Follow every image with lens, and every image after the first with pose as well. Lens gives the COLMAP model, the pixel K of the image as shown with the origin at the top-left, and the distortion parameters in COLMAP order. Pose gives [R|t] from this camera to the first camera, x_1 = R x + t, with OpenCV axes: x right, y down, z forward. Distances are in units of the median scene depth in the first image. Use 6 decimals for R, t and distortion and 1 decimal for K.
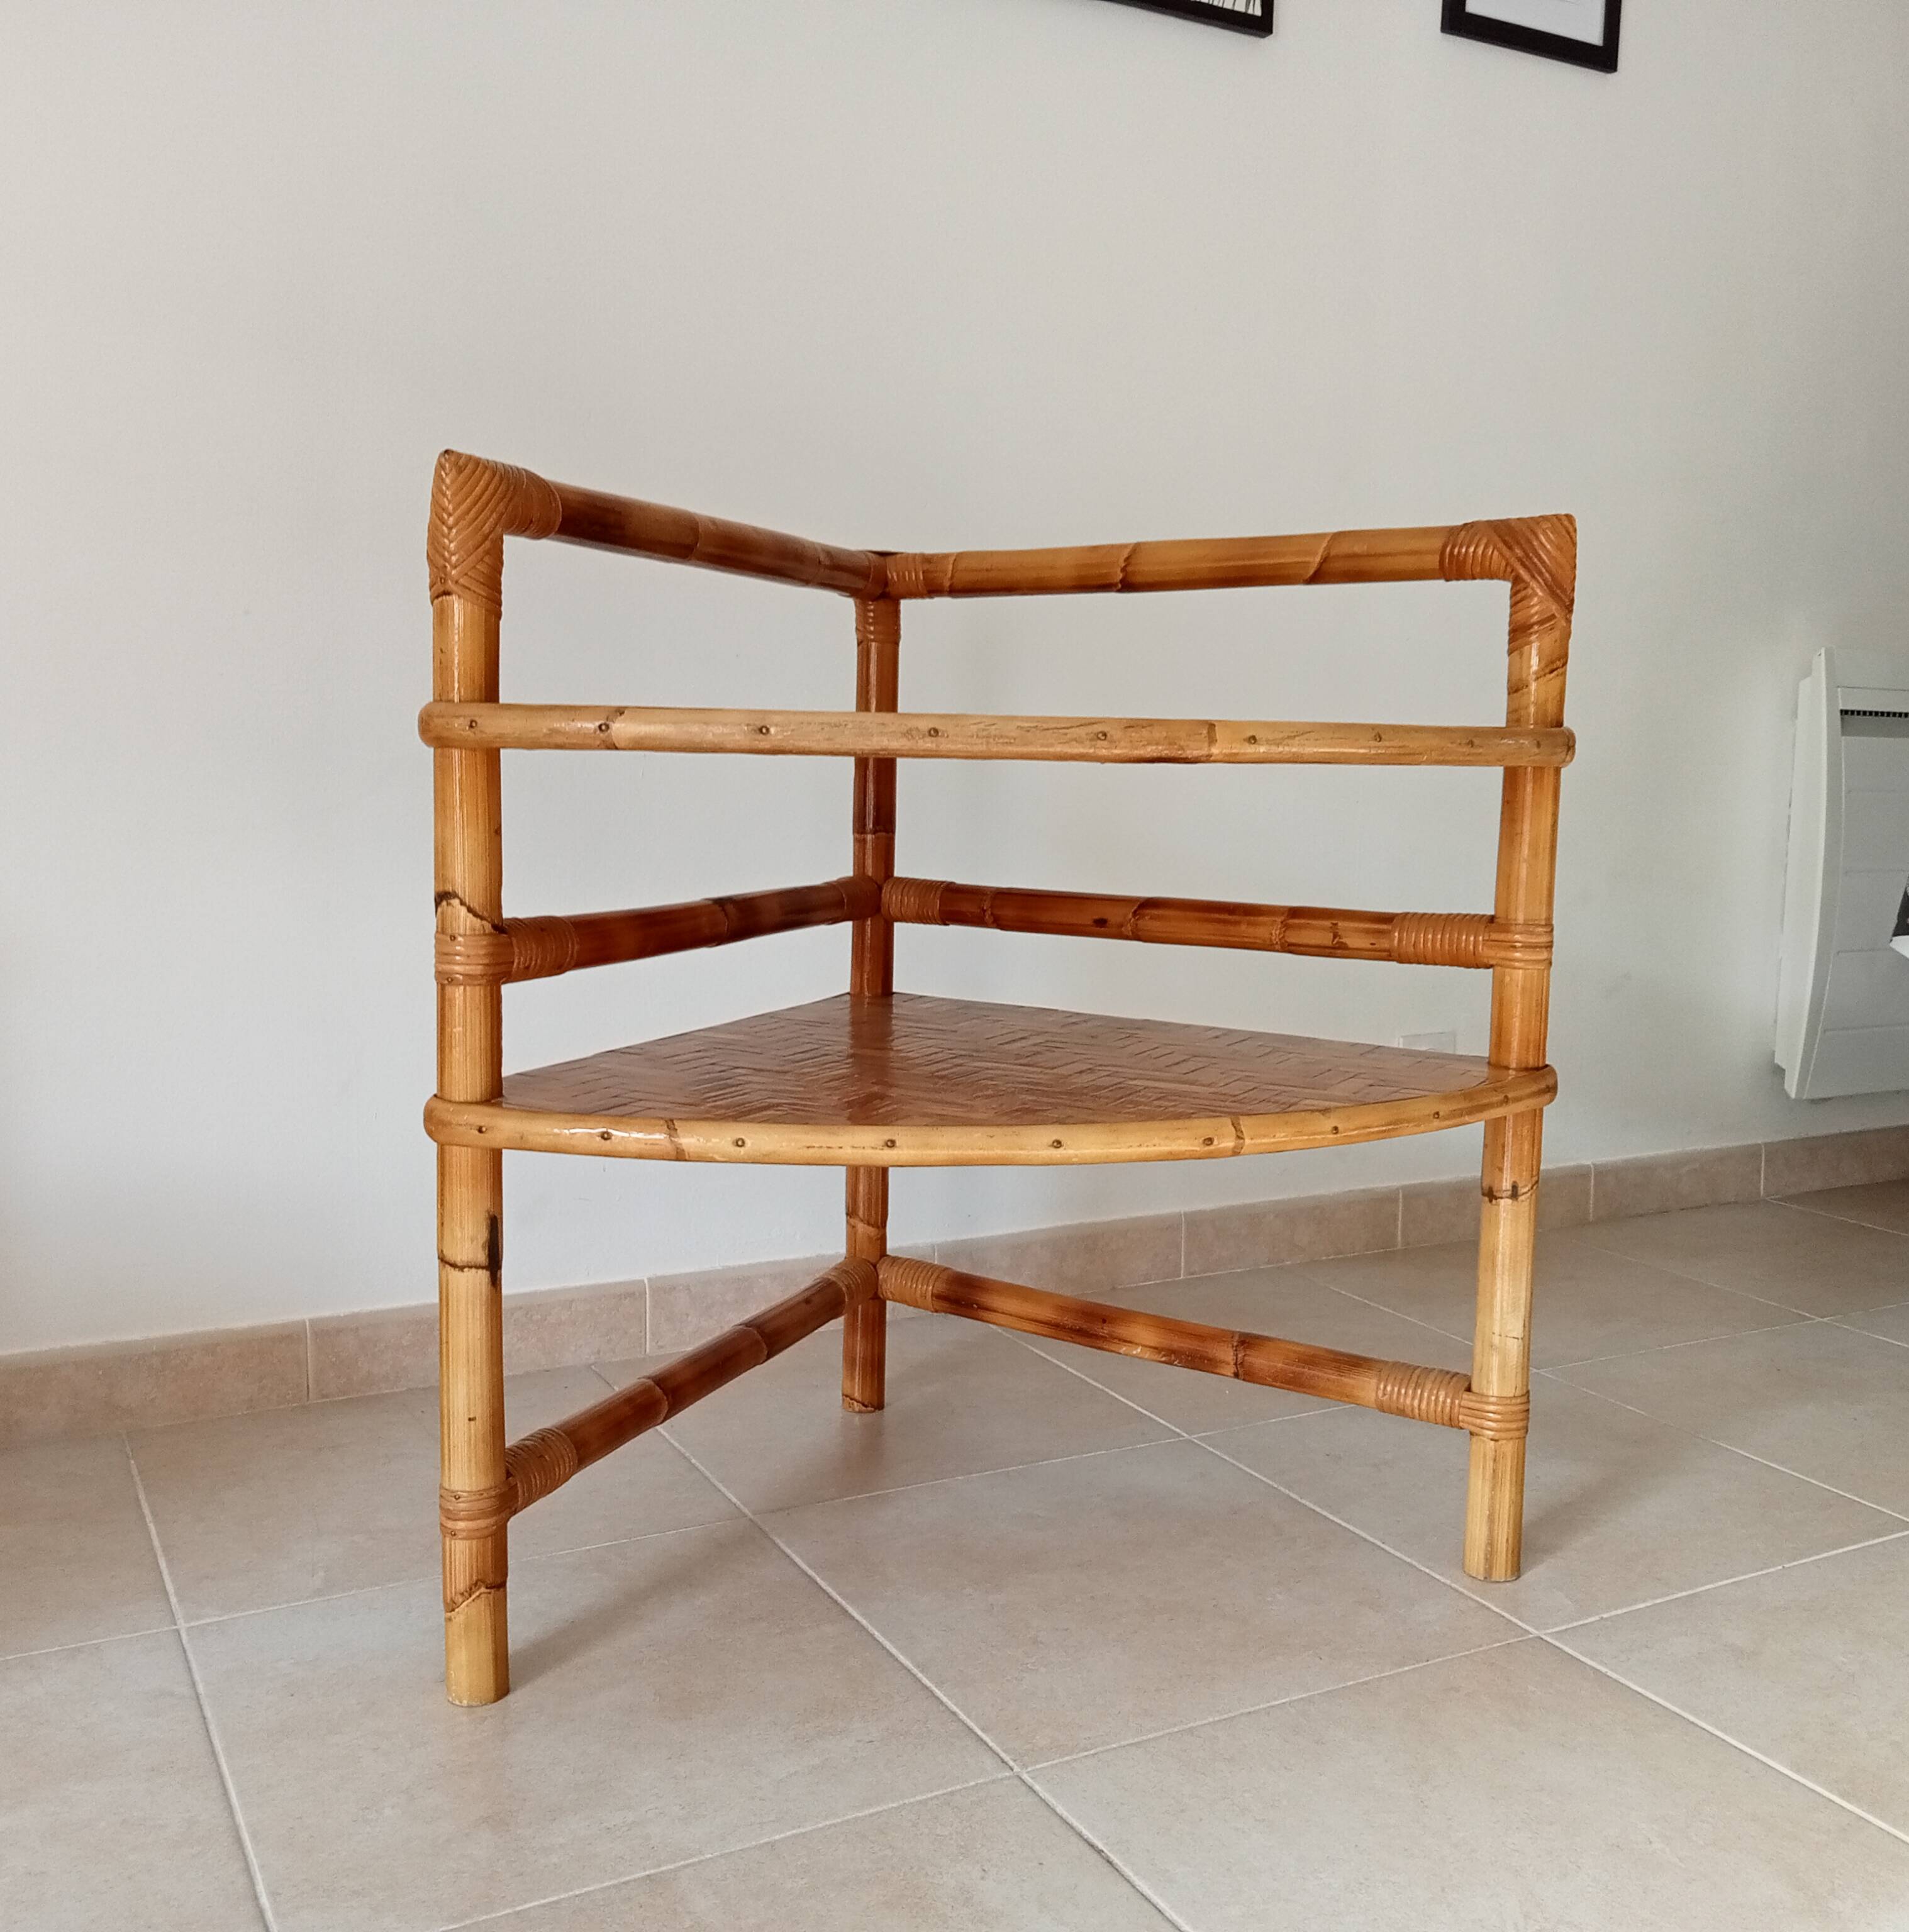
lens RADIAL K [[1928.1, 0, 961.2], [0, 1928.1, 961.6], [0, 0, 1]] dist [0.079876, -0.184747]
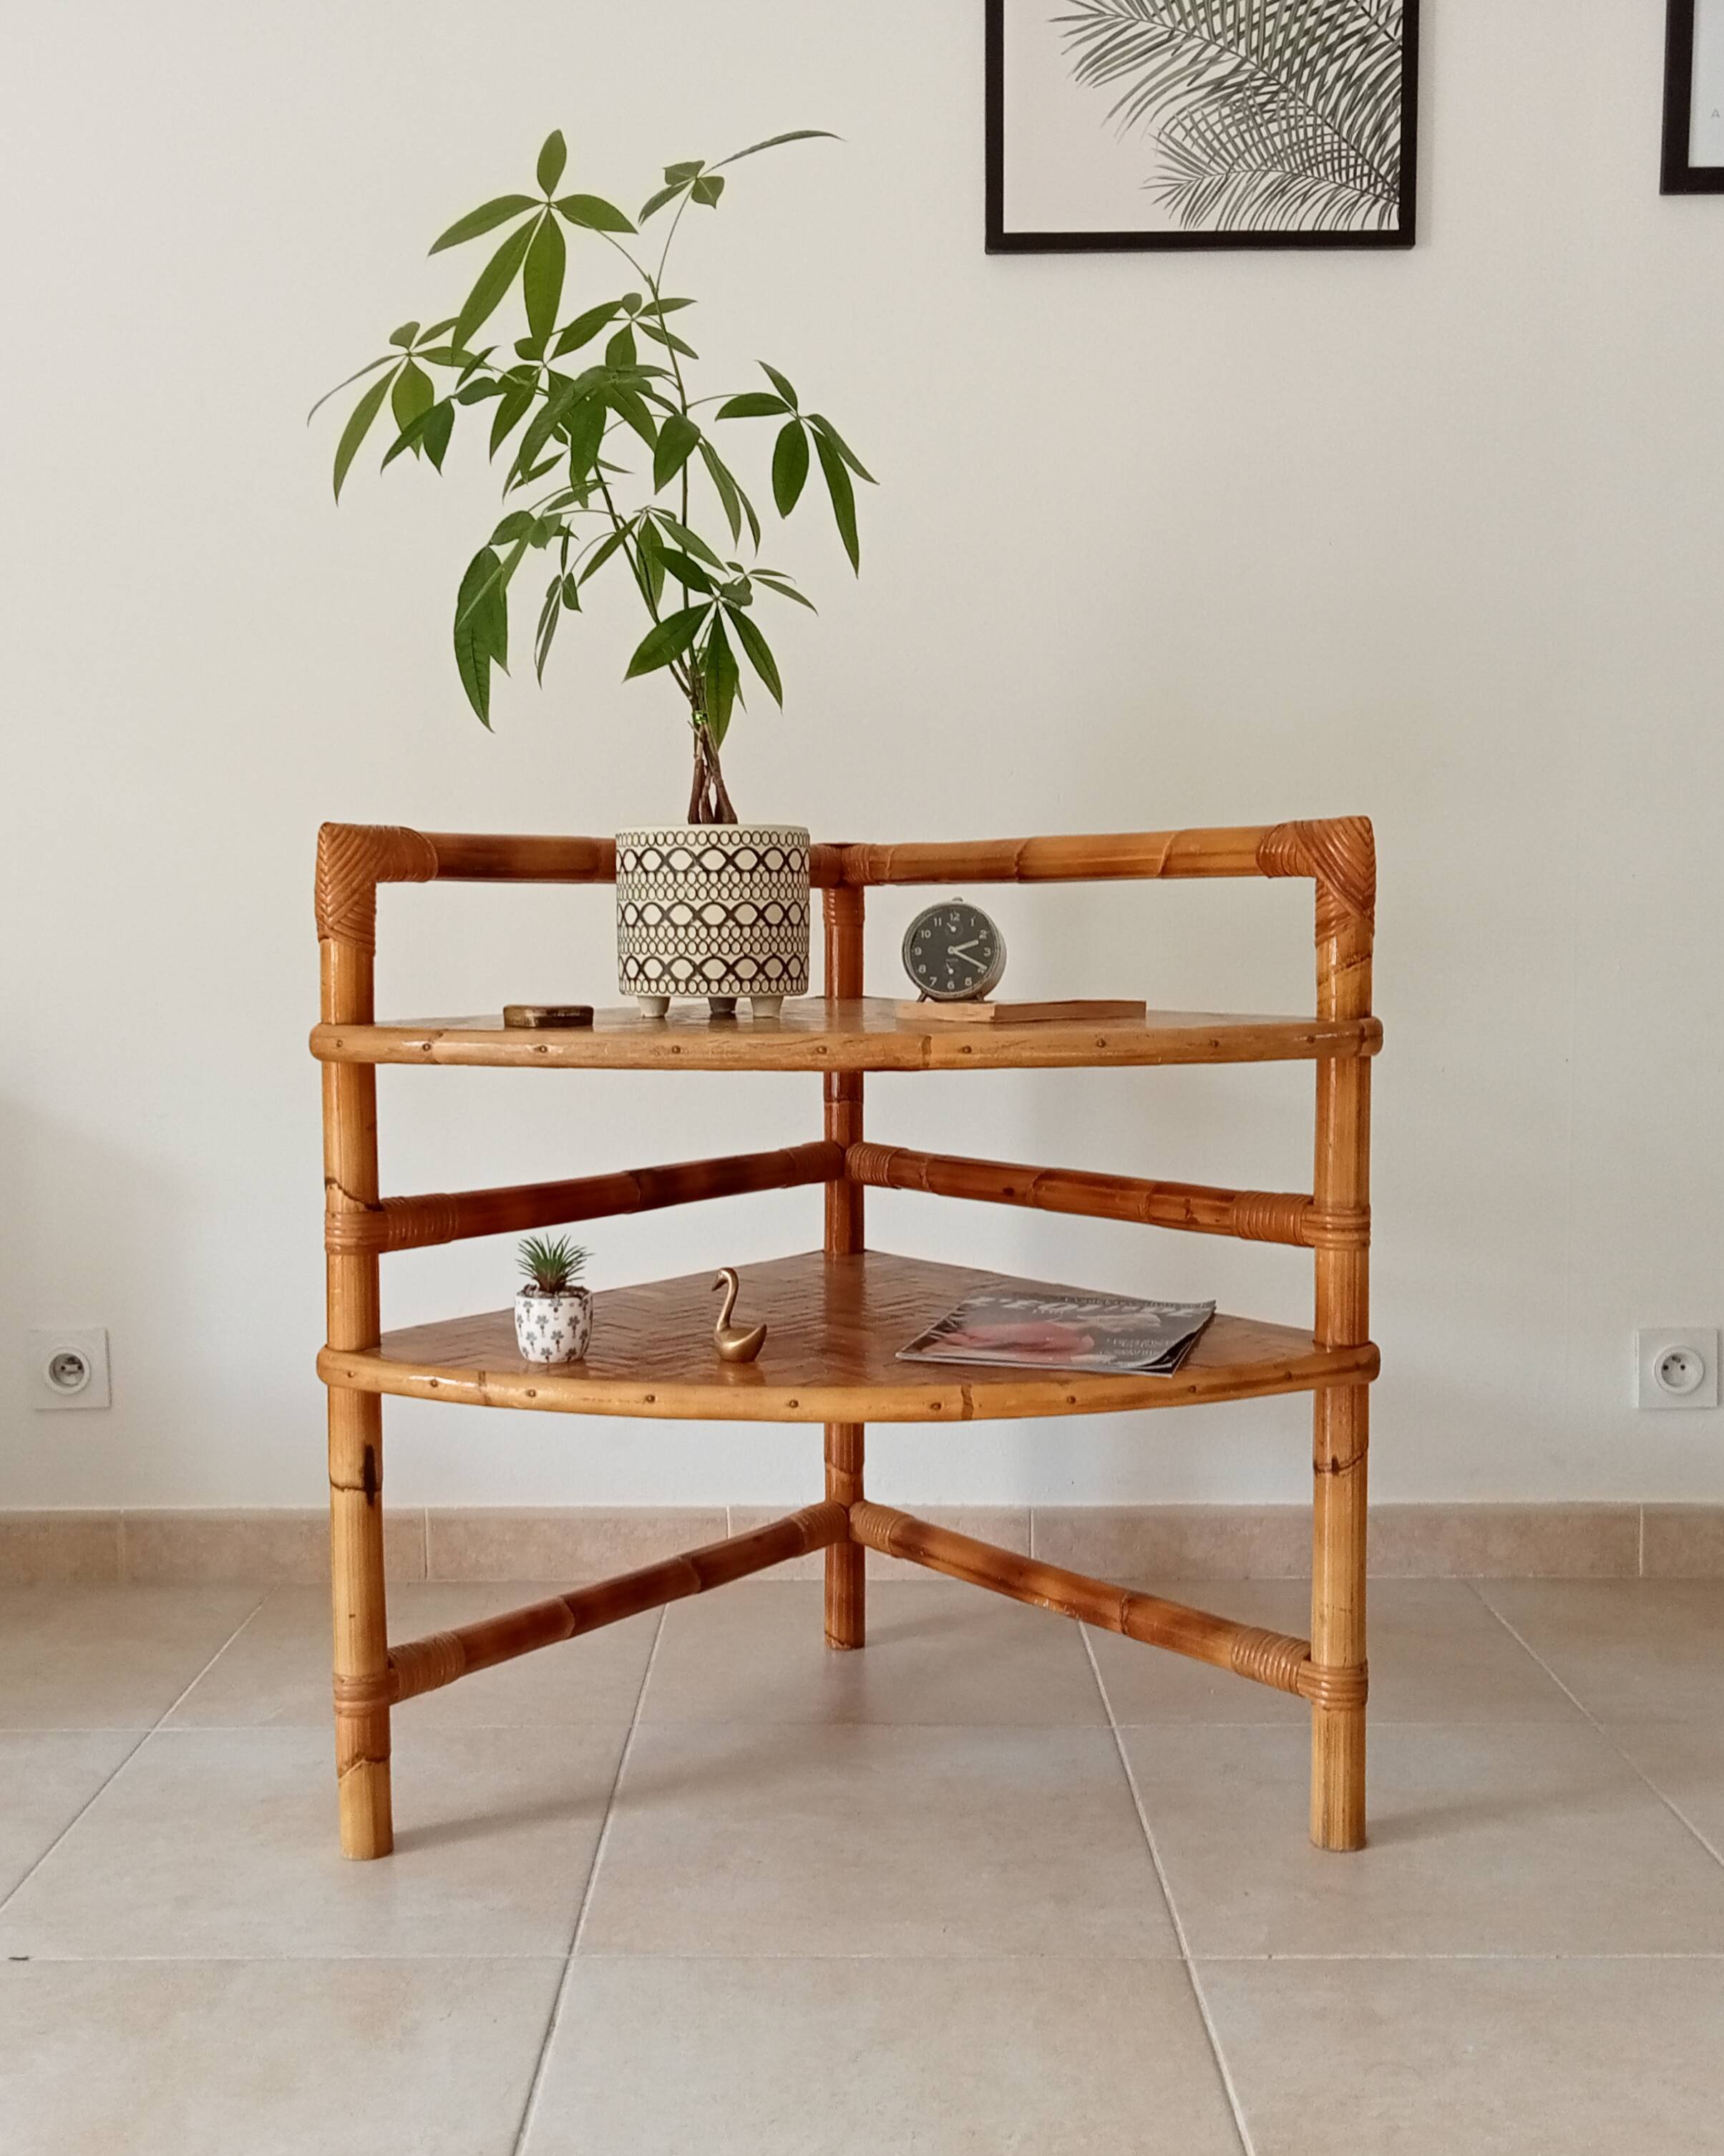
lens RADIAL K [[2198.4, 0, 862.0], [0, 2198.4, 1078.0], [0, 0, 1]] dist [0.131475, -0.414325]
pose [[0.960946, -0.002832, -0.276722, 0.370514], [-0.008123, 0.999228, -0.038435, -0.039932], [0.276617, 0.039181, 0.960181, -0.208982]]
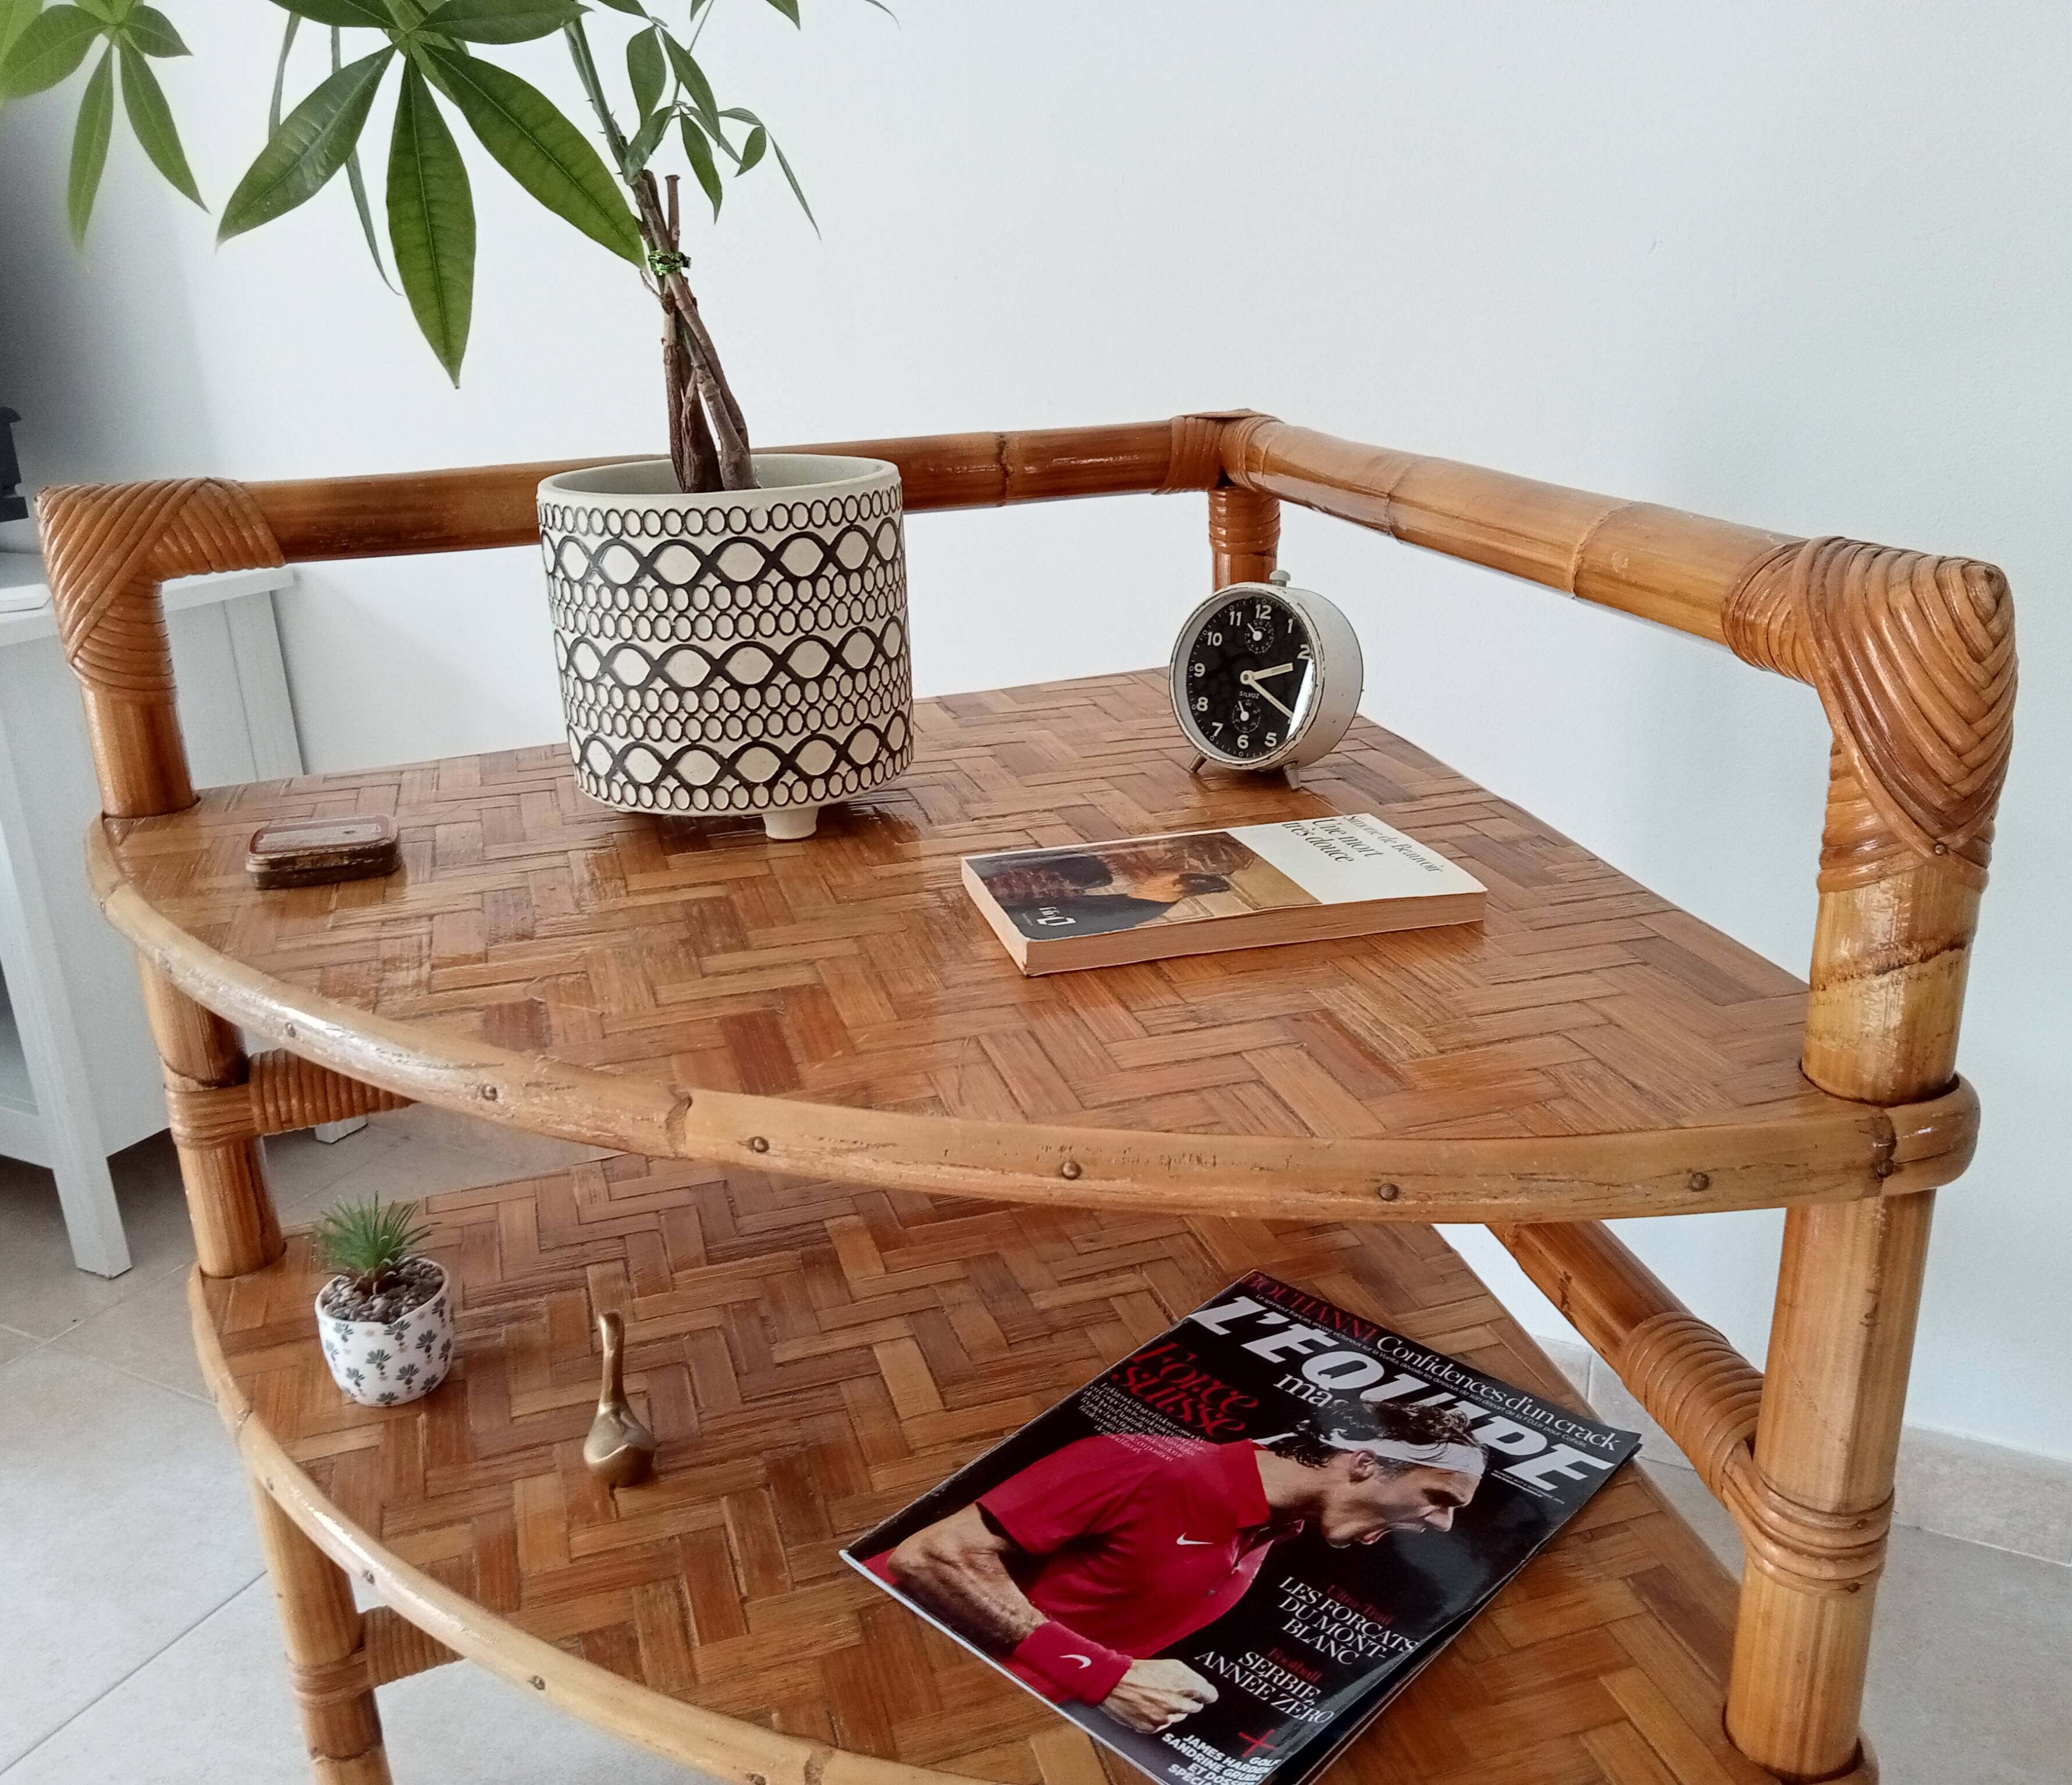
lens RADIAL K [[1796.0, 0, 1058.8], [0, 1796.0, 901.8], [0, 0, 1]] dist [0.012798, 0.007059]
pose [[0.725789, 0.194980, -0.659707, 0.407958], [-0.035381, 0.968302, 0.247262, -0.239228], [0.687007, -0.156119, 0.709682, 0.612087]]
